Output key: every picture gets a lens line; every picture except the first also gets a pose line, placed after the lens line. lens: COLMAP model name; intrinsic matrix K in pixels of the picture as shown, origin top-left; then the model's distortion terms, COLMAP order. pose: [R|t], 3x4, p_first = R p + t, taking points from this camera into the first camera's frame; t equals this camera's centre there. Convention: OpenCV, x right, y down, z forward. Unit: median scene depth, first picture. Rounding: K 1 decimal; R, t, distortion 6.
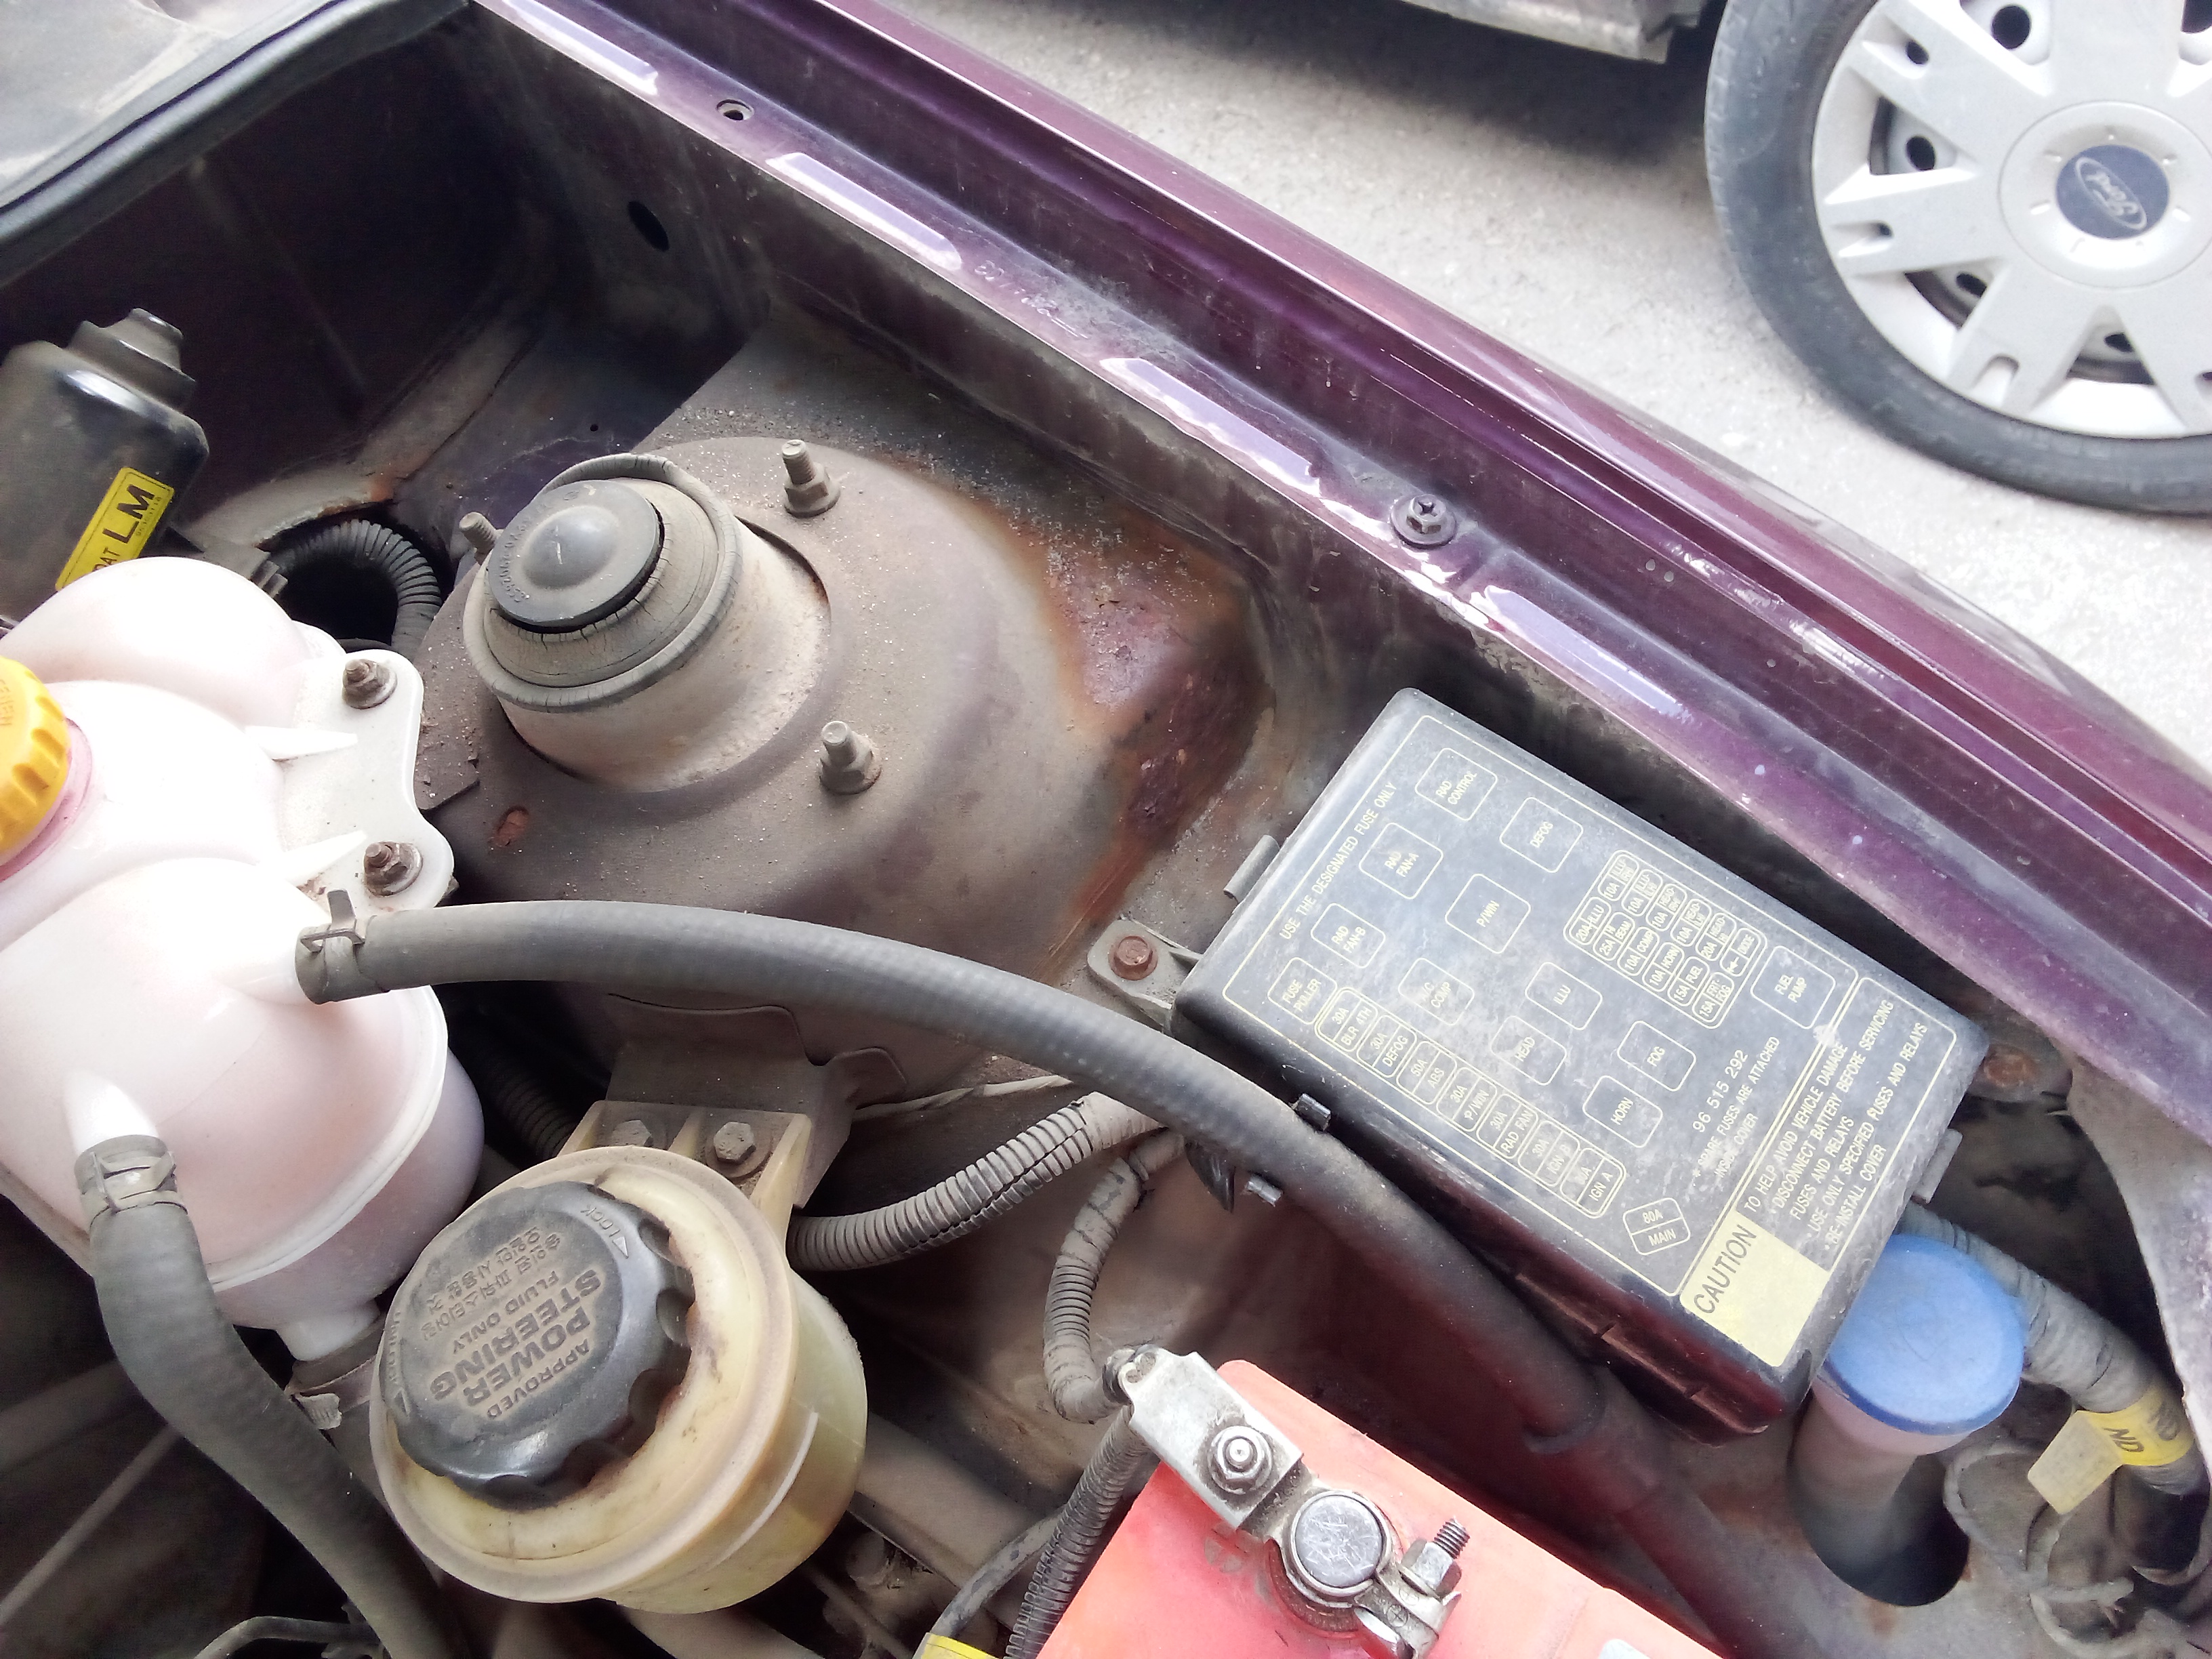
lens RADIAL K [[1786.4, 0, 1094.6], [0, 1786.4, 838.5], [0, 0, 1]] dist [0.106407, -0.174748]
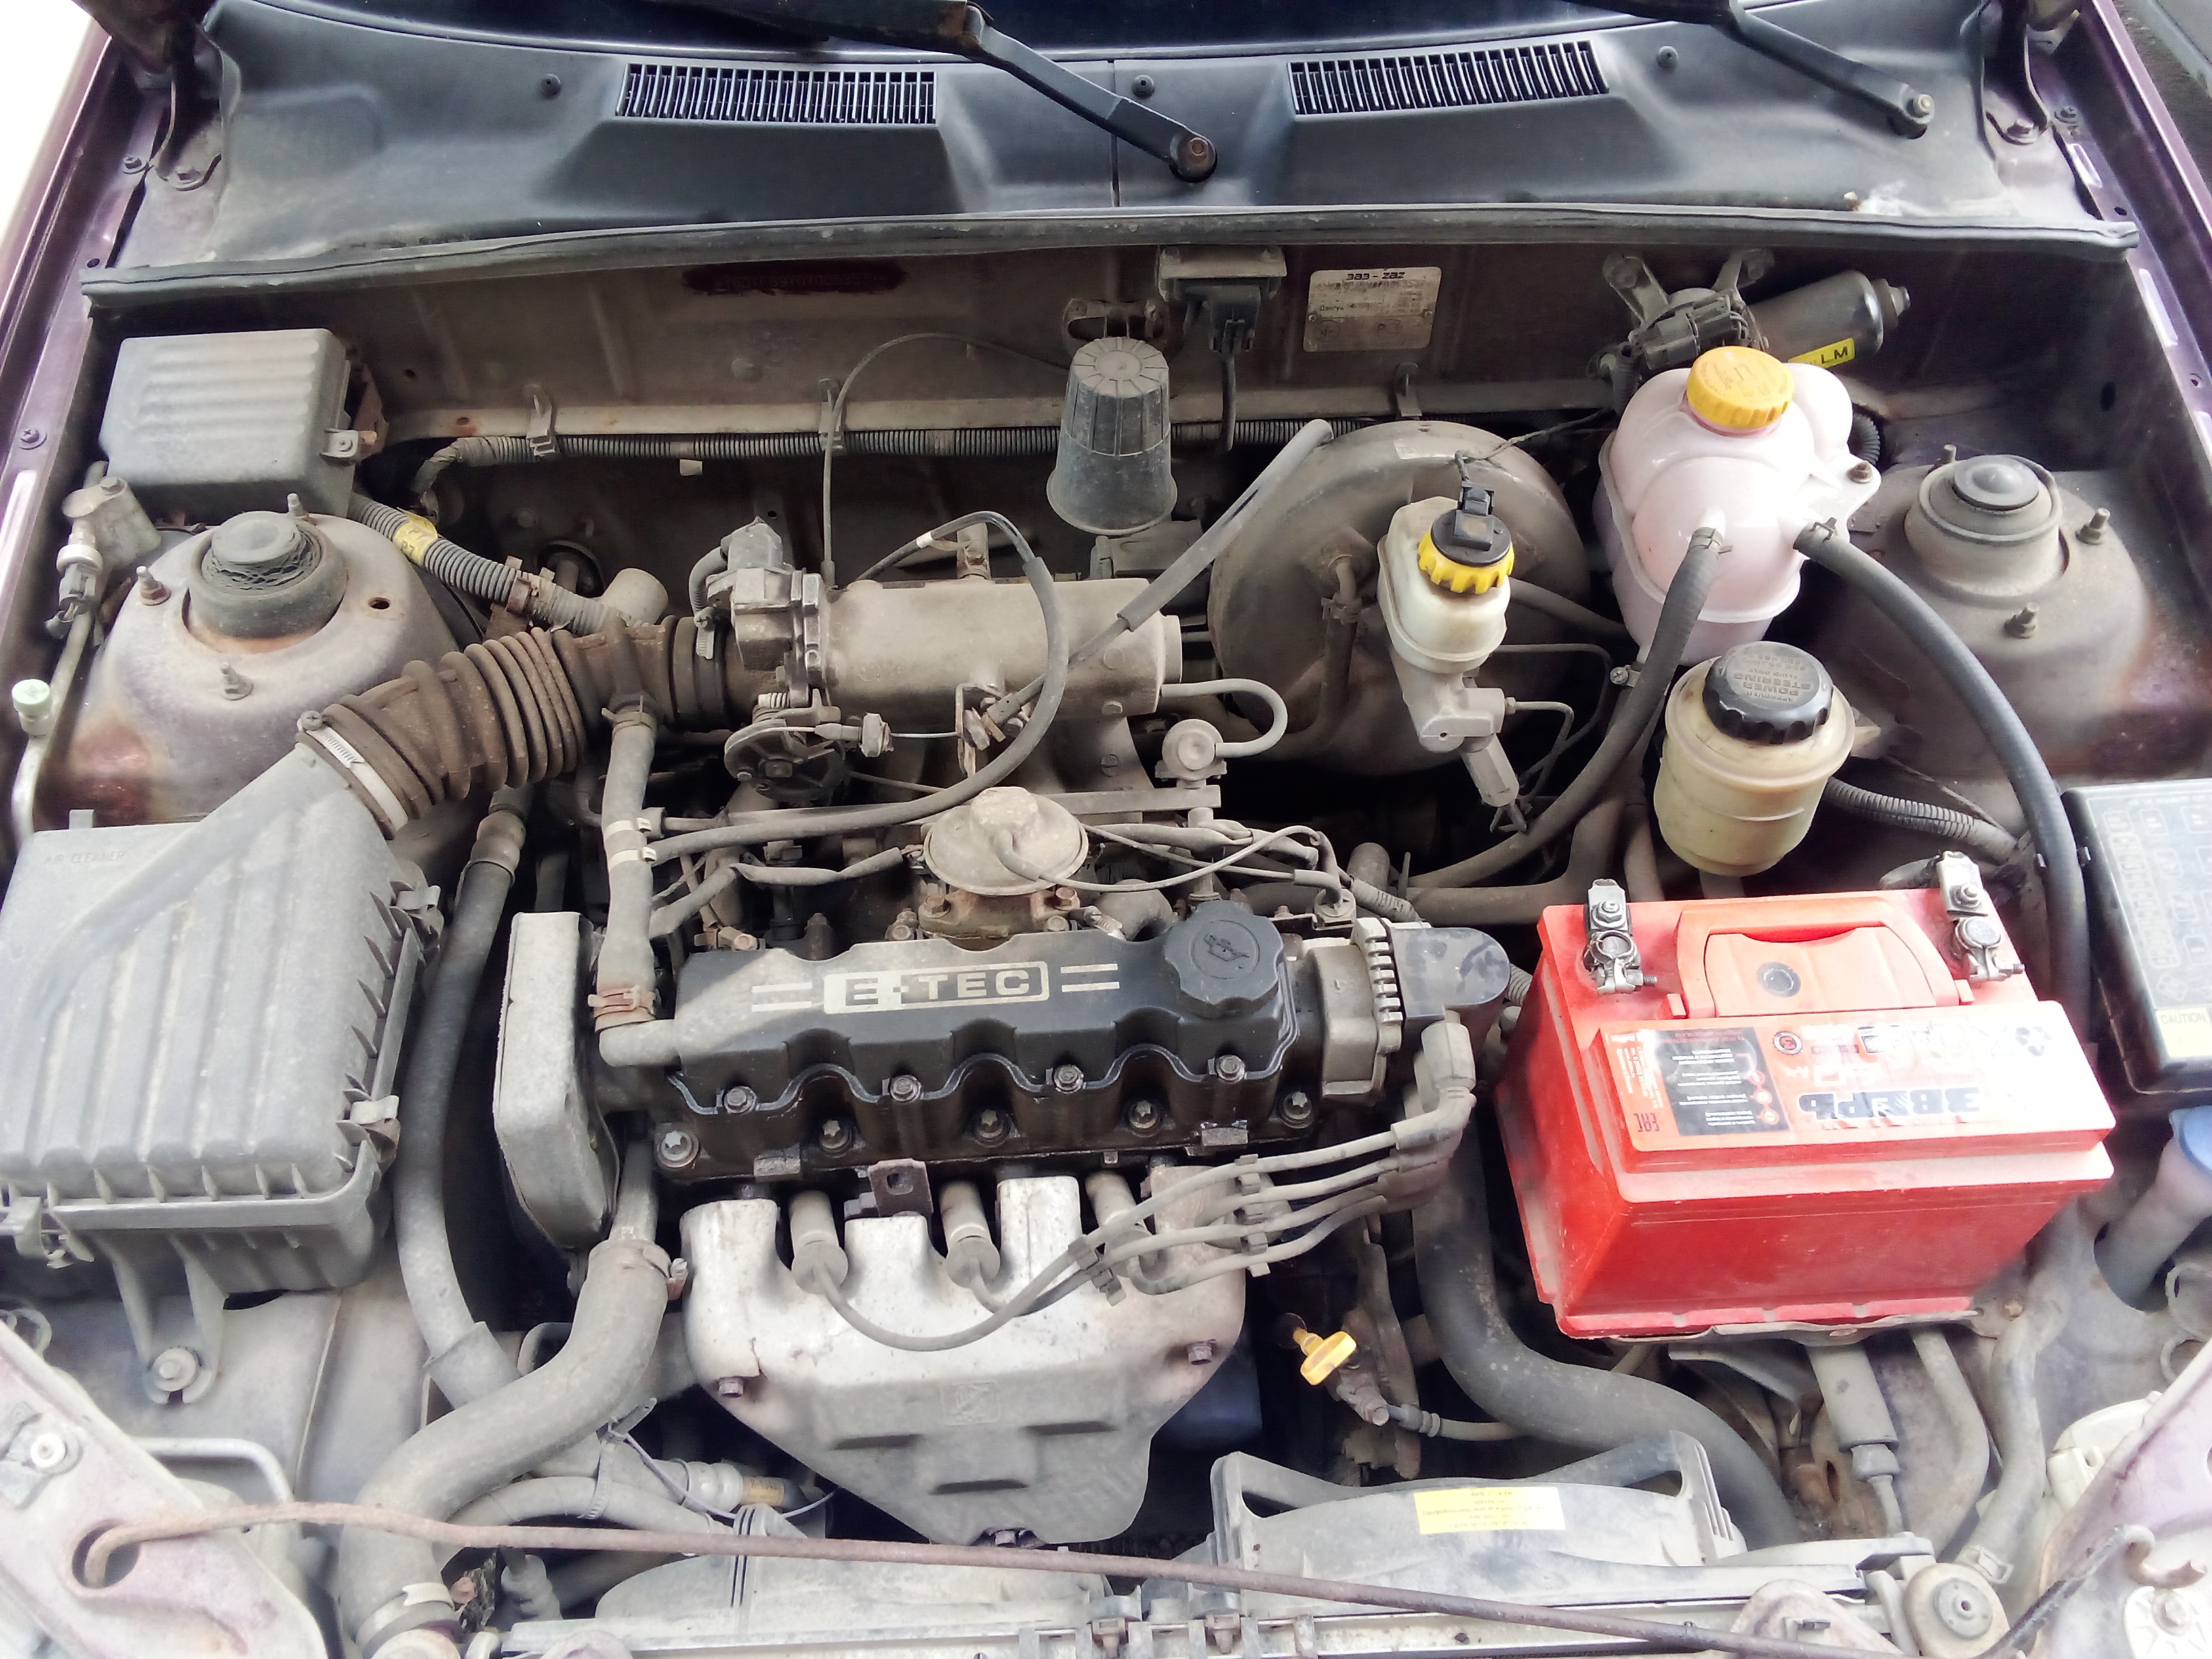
lens RADIAL K [[1786.4, 0, 1094.6], [0, 1786.4, 838.5], [0, 0, 1]] dist [0.106407, -0.174748]
pose [[0.620733, 0.687142, -0.377528, 0.165822], [-0.693798, 0.705690, 0.143688, 0.569978], [0.365152, 0.172736, 0.914782, -1.320609]]
